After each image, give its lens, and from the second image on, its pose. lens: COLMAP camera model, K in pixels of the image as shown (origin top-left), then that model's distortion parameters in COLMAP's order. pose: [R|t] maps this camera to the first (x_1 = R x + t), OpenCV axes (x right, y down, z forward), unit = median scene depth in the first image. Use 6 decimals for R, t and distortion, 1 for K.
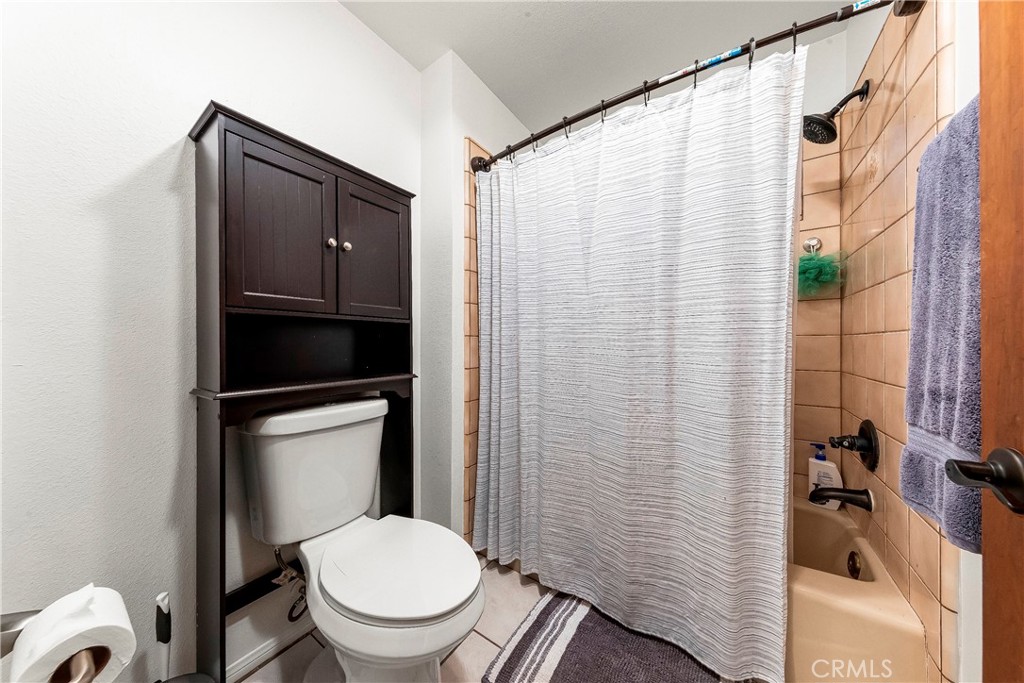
lens RADIAL K [[321.3, 0, 512.5], [0, 321.3, 341.8], [0, 0, 1]] dist [-0.001379, -0.000017]
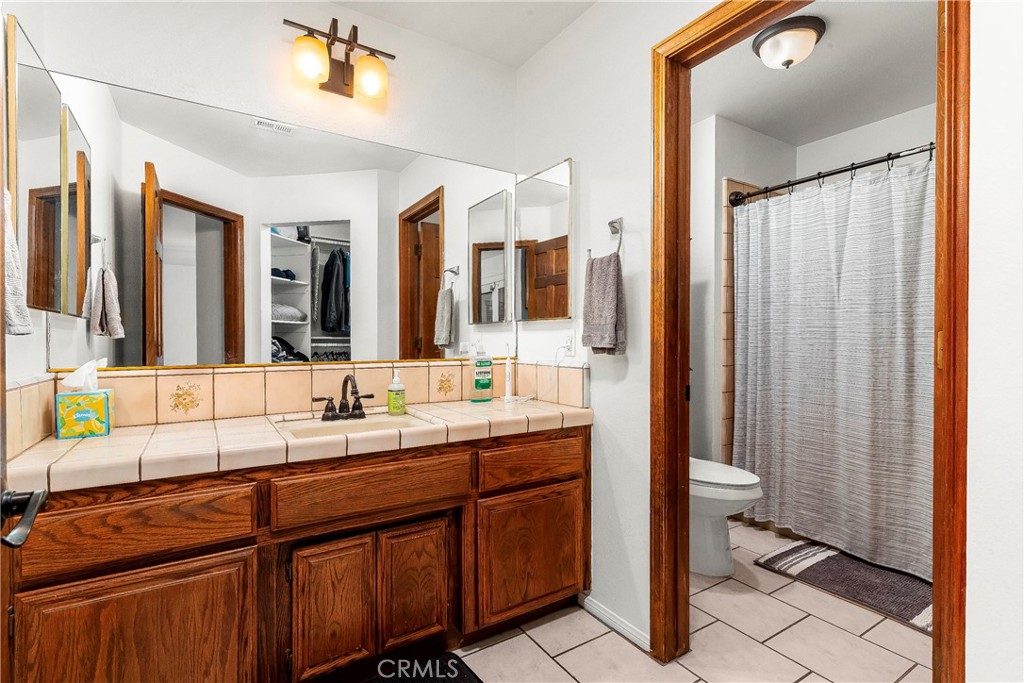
lens RADIAL K [[483.3, 0, 511.1], [0, 483.3, 339.6], [0, 0, 1]] dist [0.004282, -0.000651]
pose [[0.919671, 0.006122, -0.392642, -0.206788], [-0.003577, 0.999968, 0.007214, -0.034770], [0.392673, -0.005230, 0.919663, -1.290673]]
